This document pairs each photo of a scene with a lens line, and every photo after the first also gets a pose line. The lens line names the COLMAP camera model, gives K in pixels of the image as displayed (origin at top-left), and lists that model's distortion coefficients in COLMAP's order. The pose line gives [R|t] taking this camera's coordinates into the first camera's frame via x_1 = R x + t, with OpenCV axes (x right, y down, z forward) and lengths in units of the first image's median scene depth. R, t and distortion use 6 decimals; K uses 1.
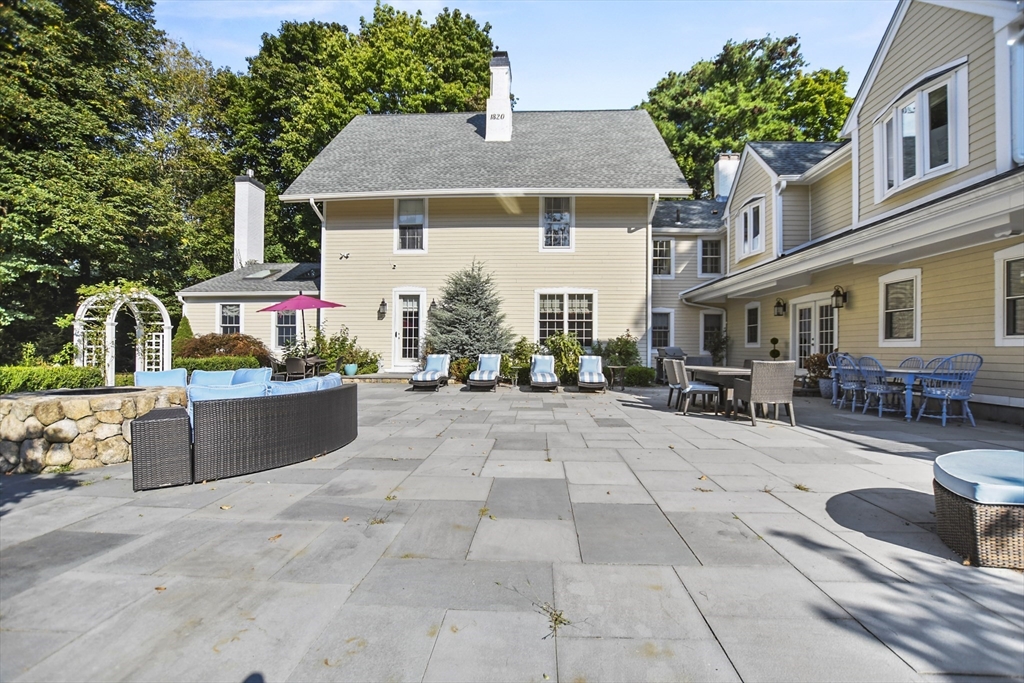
lens RADIAL K [[462.5, 0, 497.3], [0, 462.5, 346.5], [0, 0, 1]] dist [-0.027927, 0.009330]
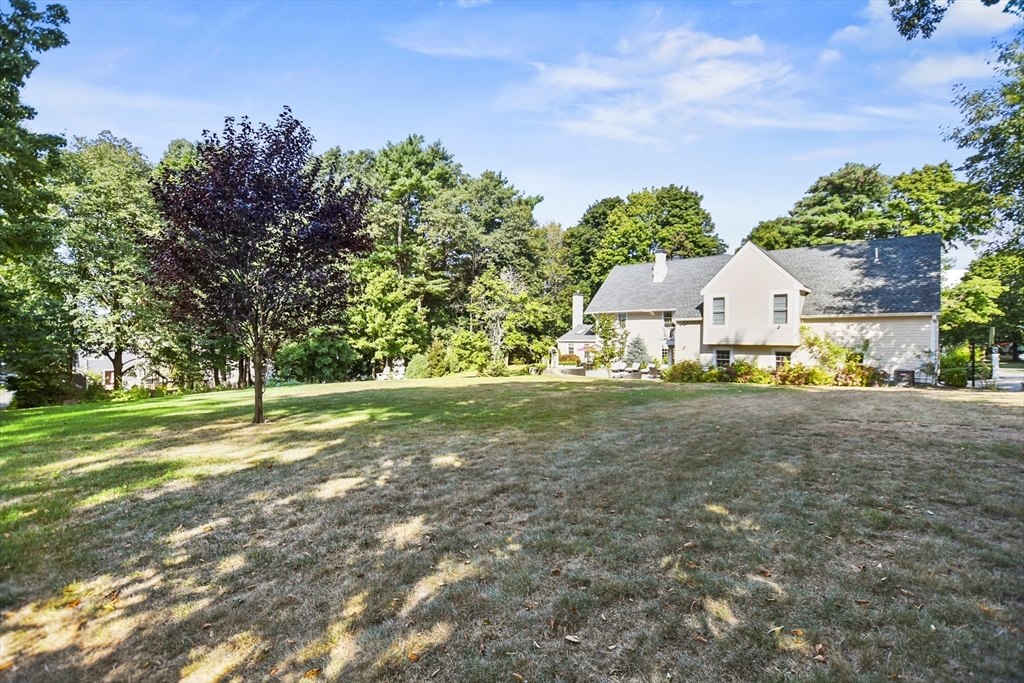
lens RADIAL K [[462.5, 0, 497.3], [0, 462.5, 346.5], [0, 0, 1]] dist [-0.027927, 0.009330]
pose [[0.769250, 0.011700, -0.638840, 1.059743], [-0.000224, 0.999837, 0.018042, -0.129244], [0.638948, -0.013736, 0.769128, -1.773244]]
